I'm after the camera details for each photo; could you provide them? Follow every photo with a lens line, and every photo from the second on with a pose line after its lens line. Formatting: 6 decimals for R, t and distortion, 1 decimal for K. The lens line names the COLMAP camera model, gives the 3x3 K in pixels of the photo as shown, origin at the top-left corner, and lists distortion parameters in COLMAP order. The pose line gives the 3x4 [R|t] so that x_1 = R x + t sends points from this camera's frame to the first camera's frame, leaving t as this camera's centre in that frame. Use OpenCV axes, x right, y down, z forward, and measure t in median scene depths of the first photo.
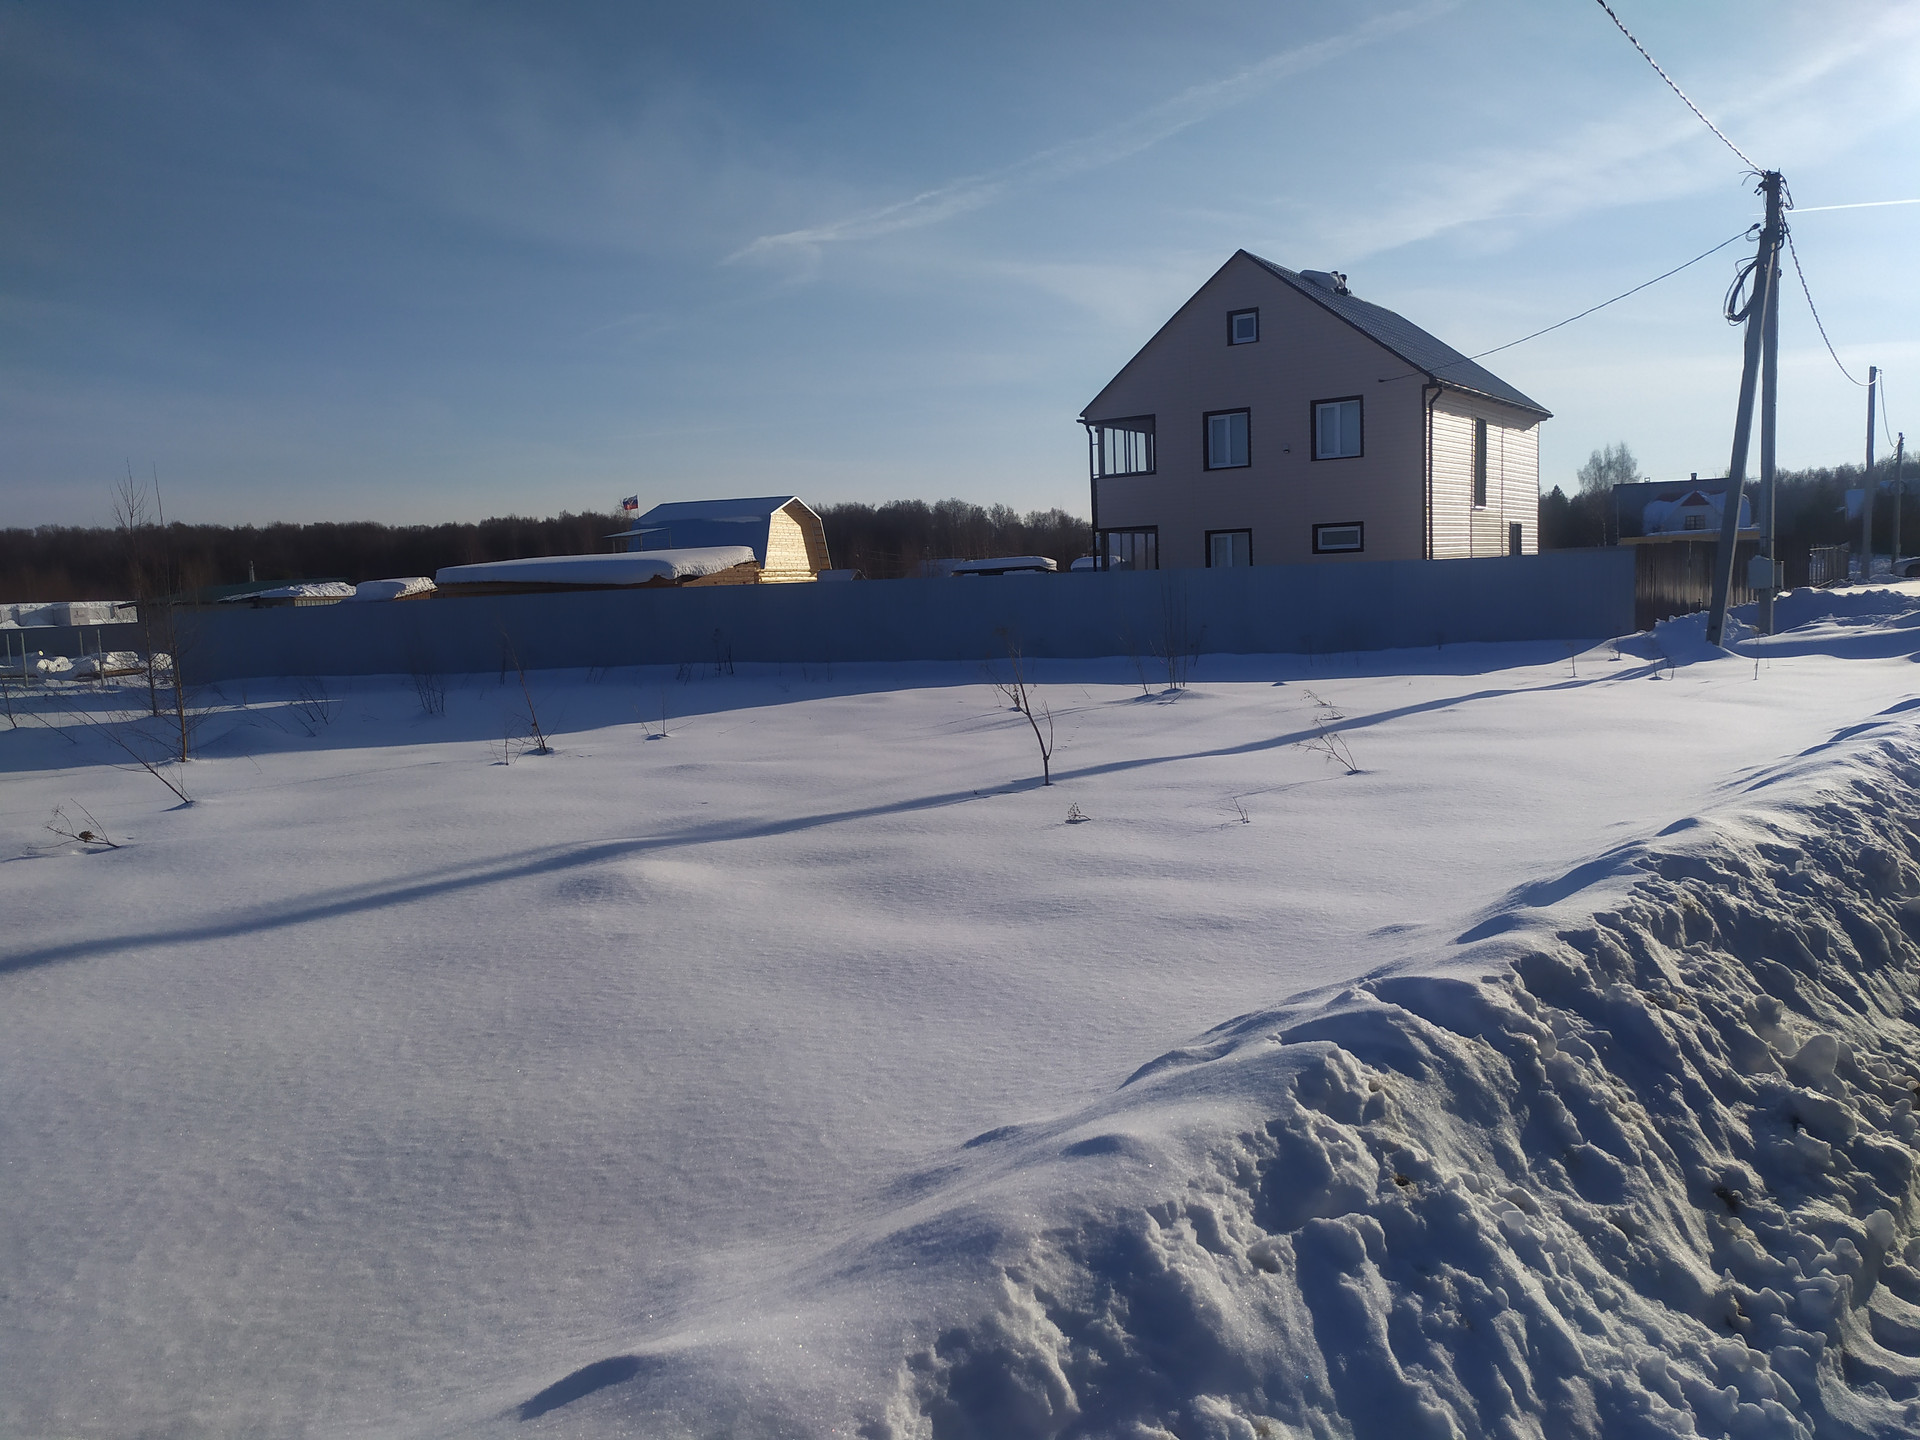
lens RADIAL K [[1423.7, 0, 960.0], [0, 1423.7, 720.0], [0, 0, 1]] dist [0.053792, -0.060449]
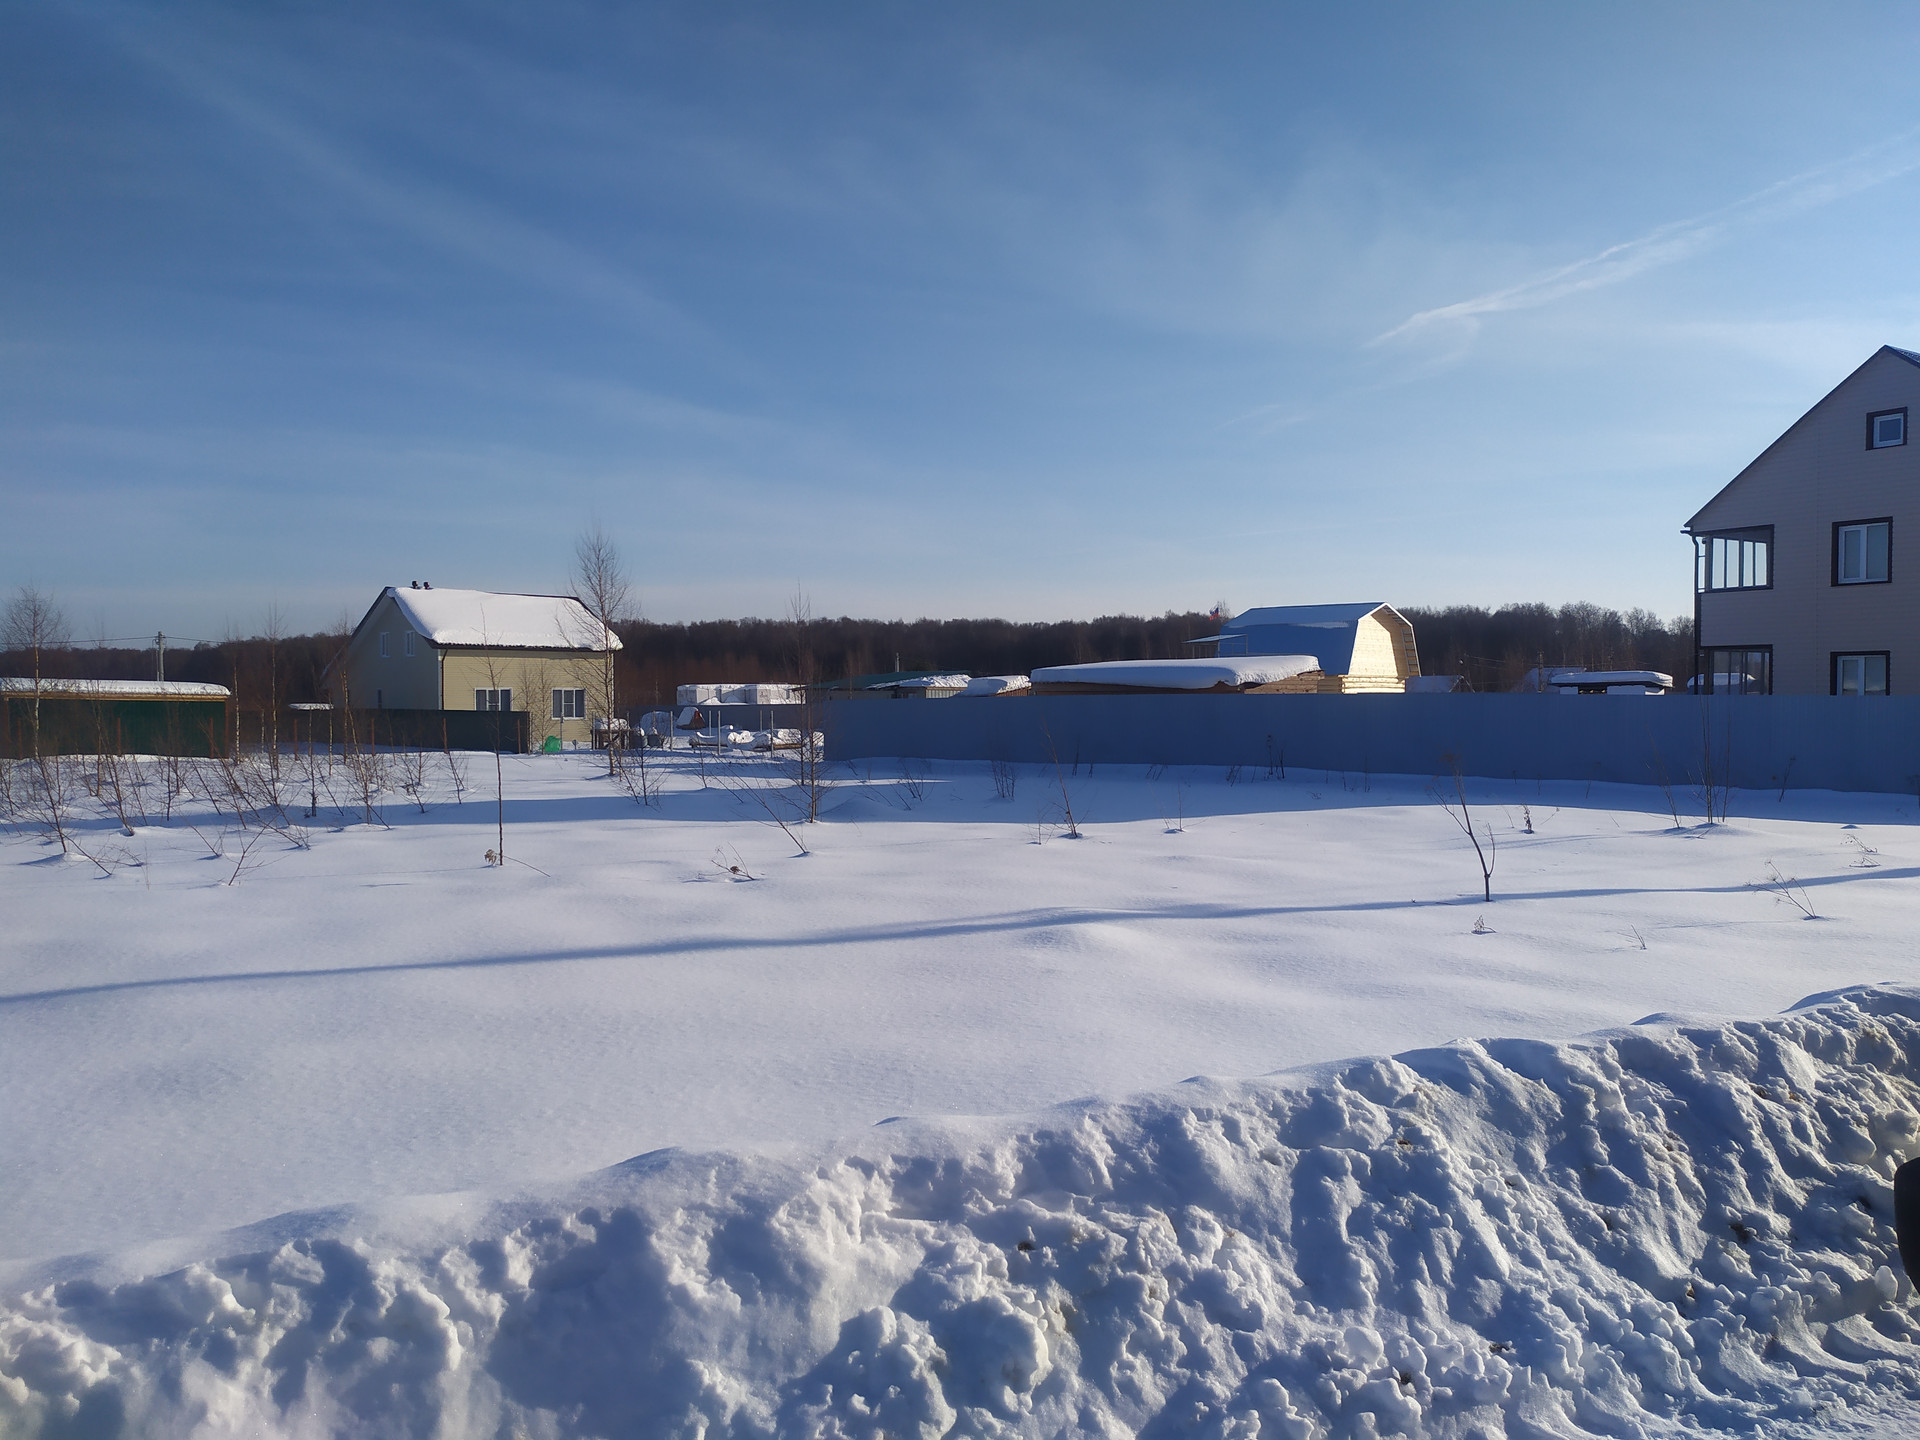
lens RADIAL K [[1423.7, 0, 960.0], [0, 1423.7, 720.0], [0, 0, 1]] dist [0.053792, -0.060449]
pose [[0.915546, 0.044229, -0.399775, 0.189666], [-0.071788, 0.995945, -0.054219, -0.005915], [0.395756, 0.078339, 0.915008, -0.259501]]
